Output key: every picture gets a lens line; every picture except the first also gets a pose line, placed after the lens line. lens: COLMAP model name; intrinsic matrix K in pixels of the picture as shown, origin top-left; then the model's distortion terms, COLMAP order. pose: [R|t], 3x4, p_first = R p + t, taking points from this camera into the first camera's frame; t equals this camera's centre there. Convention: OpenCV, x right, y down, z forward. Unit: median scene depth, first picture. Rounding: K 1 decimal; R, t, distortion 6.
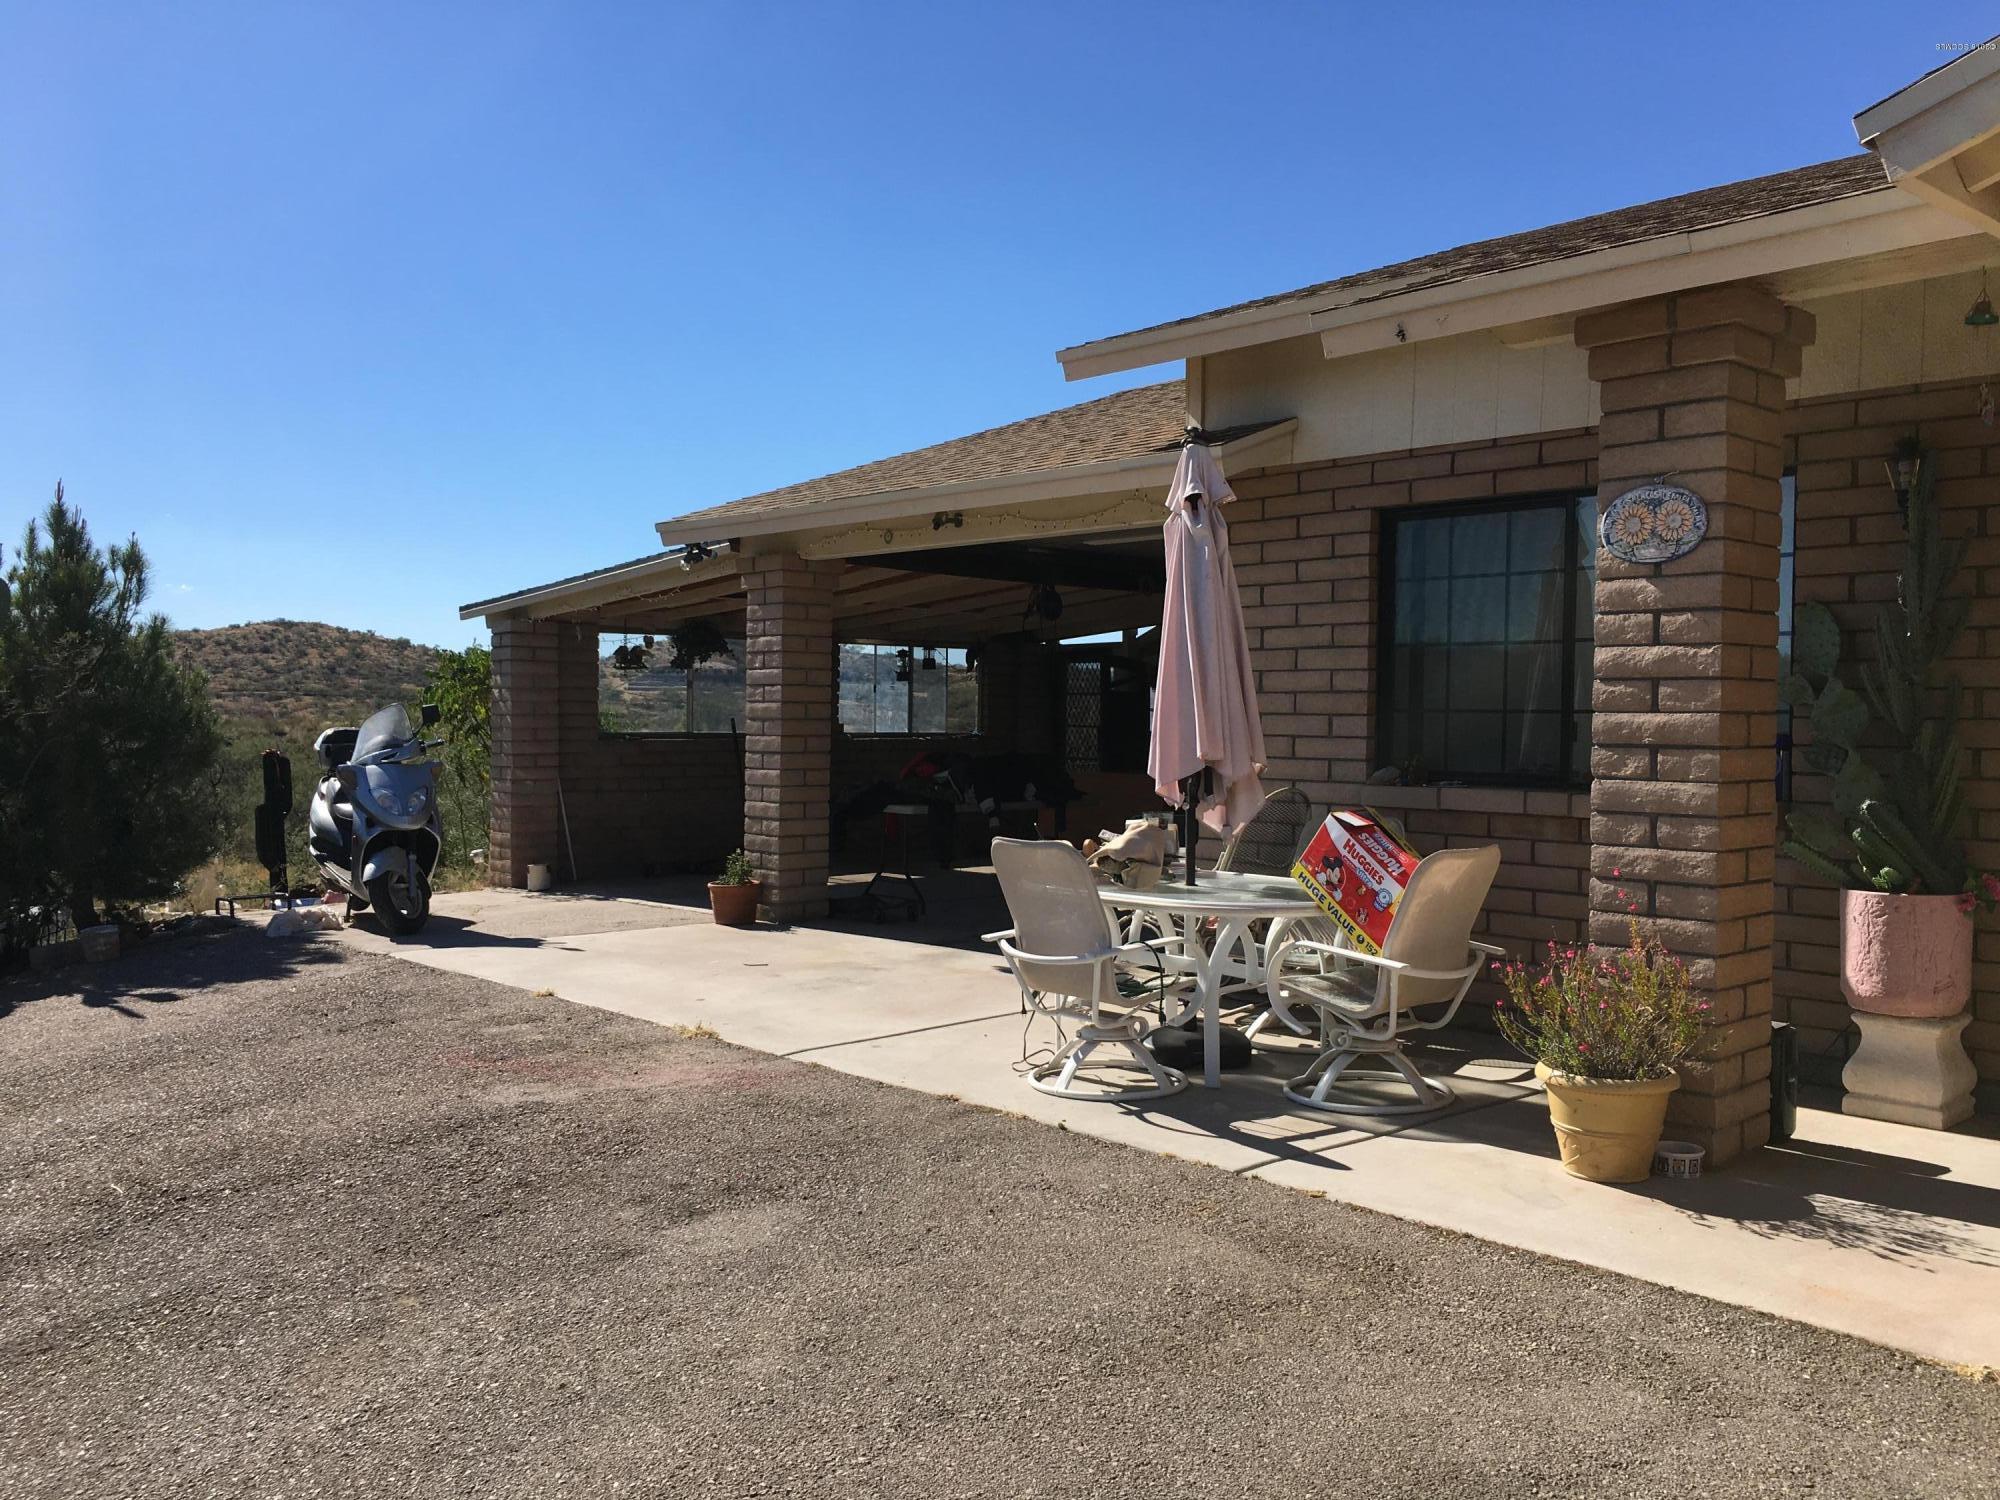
lens RADIAL K [[1687.1, 0, 999.5], [0, 1687.1, 753.7], [0, 0, 1]] dist [-0.000741, -0.001158]
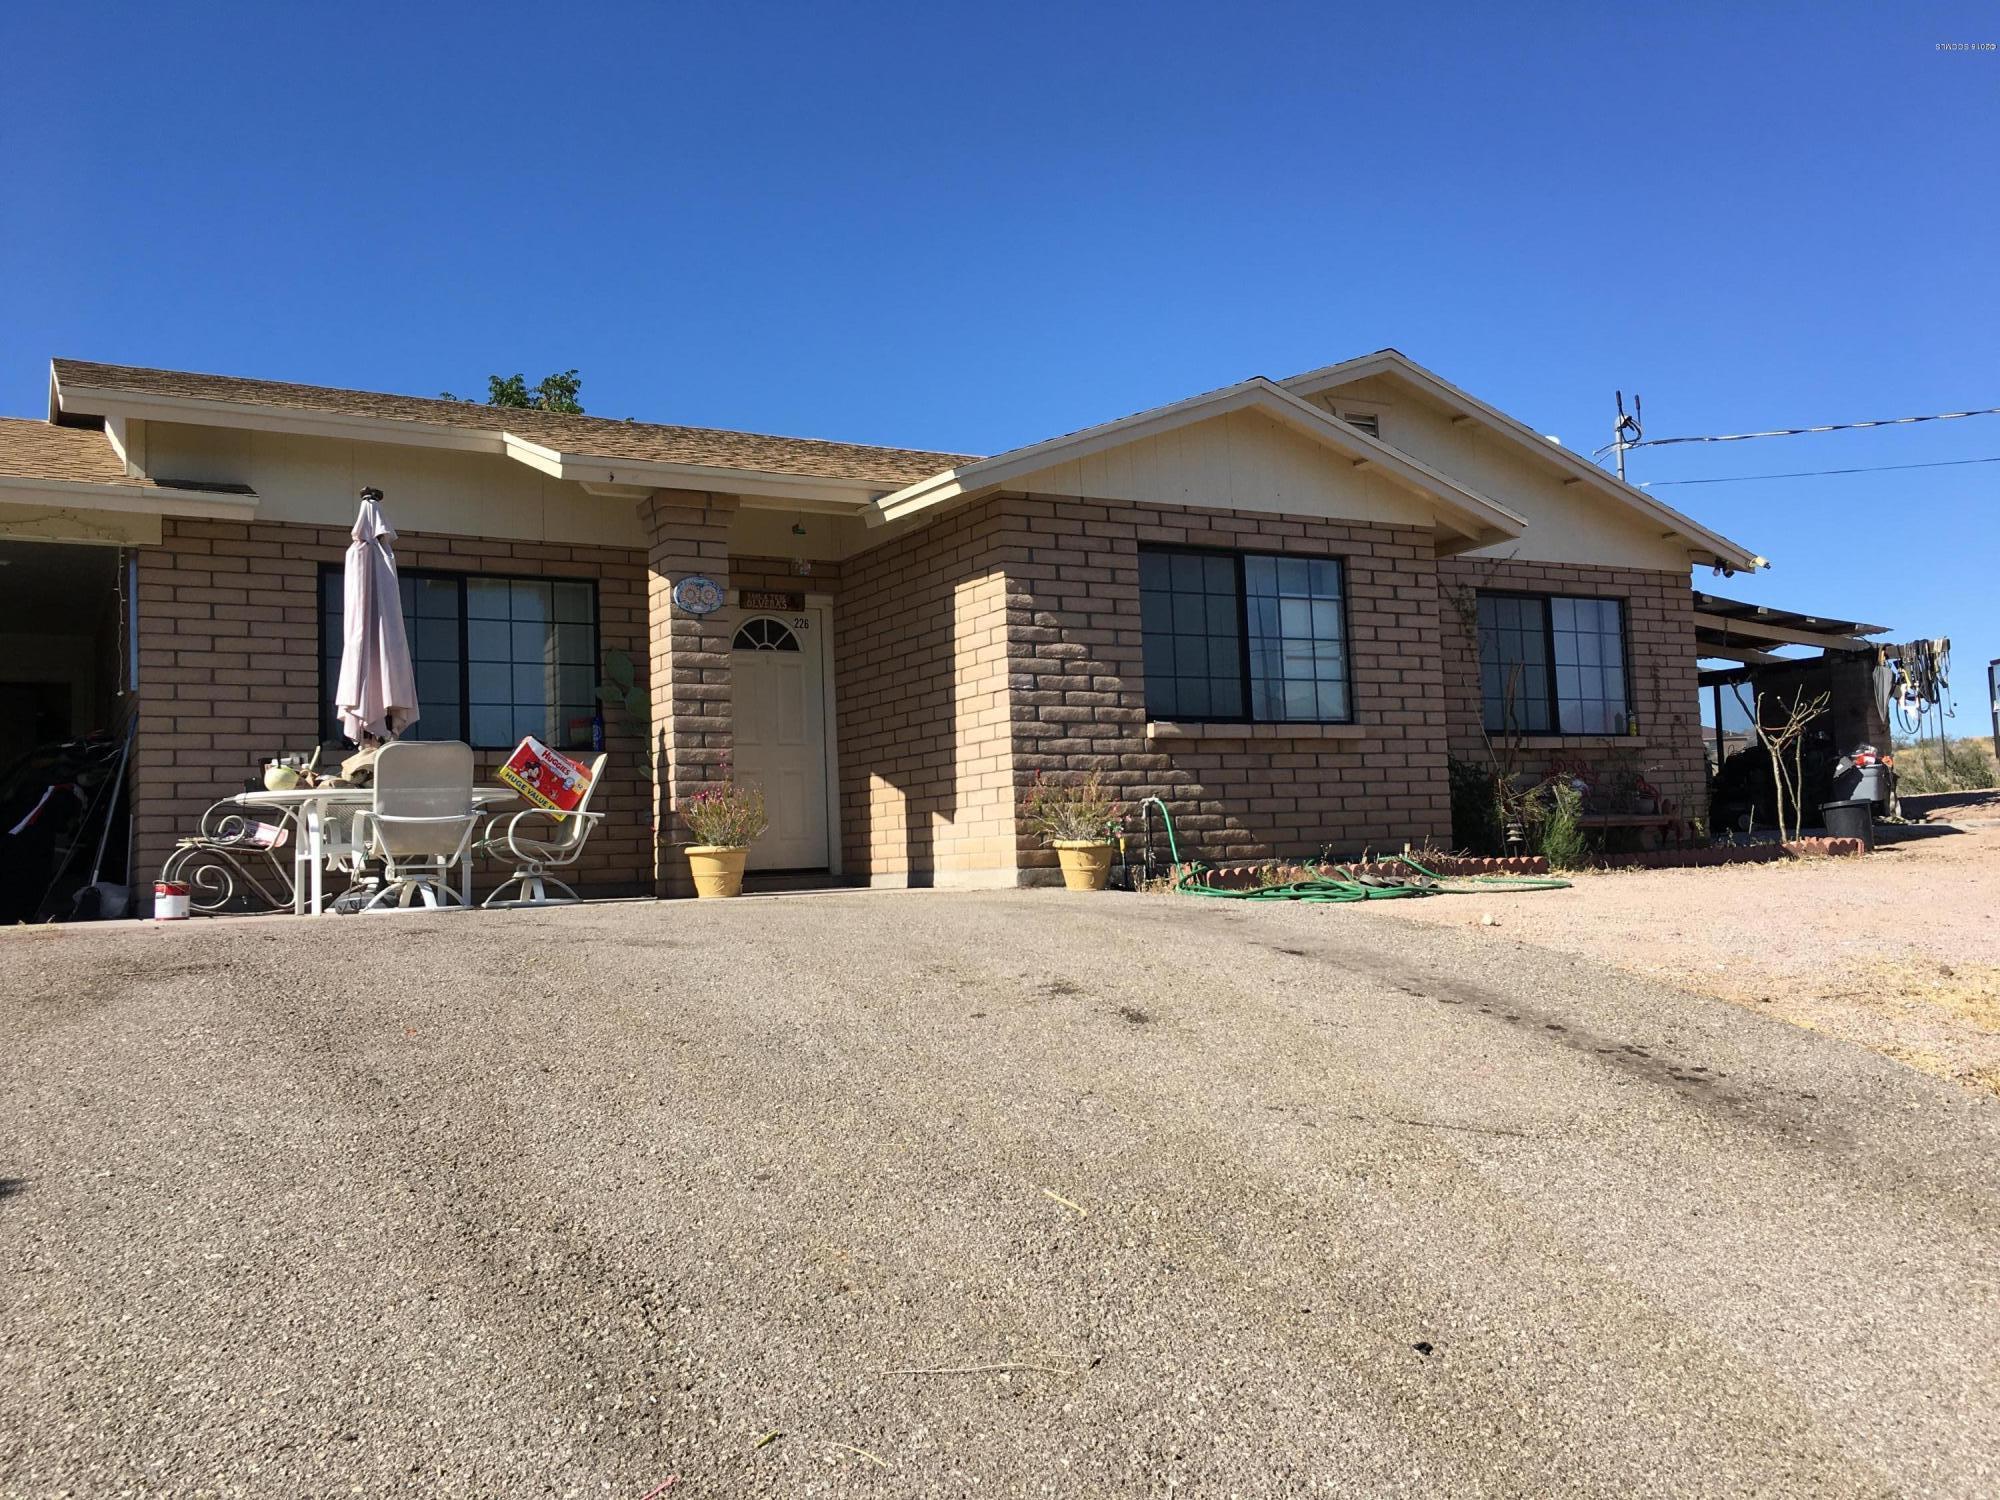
lens RADIAL K [[1687.1, 0, 998.9], [0, 1687.1, 749.2], [0, 0, 1]] dist [-0.000741, -0.001158]
pose [[0.201341, 0.058072, 0.977798, -1.416312], [0.060143, 0.995625, -0.071515, 0.204331], [-0.977673, 0.073207, 0.196968, 0.204719]]
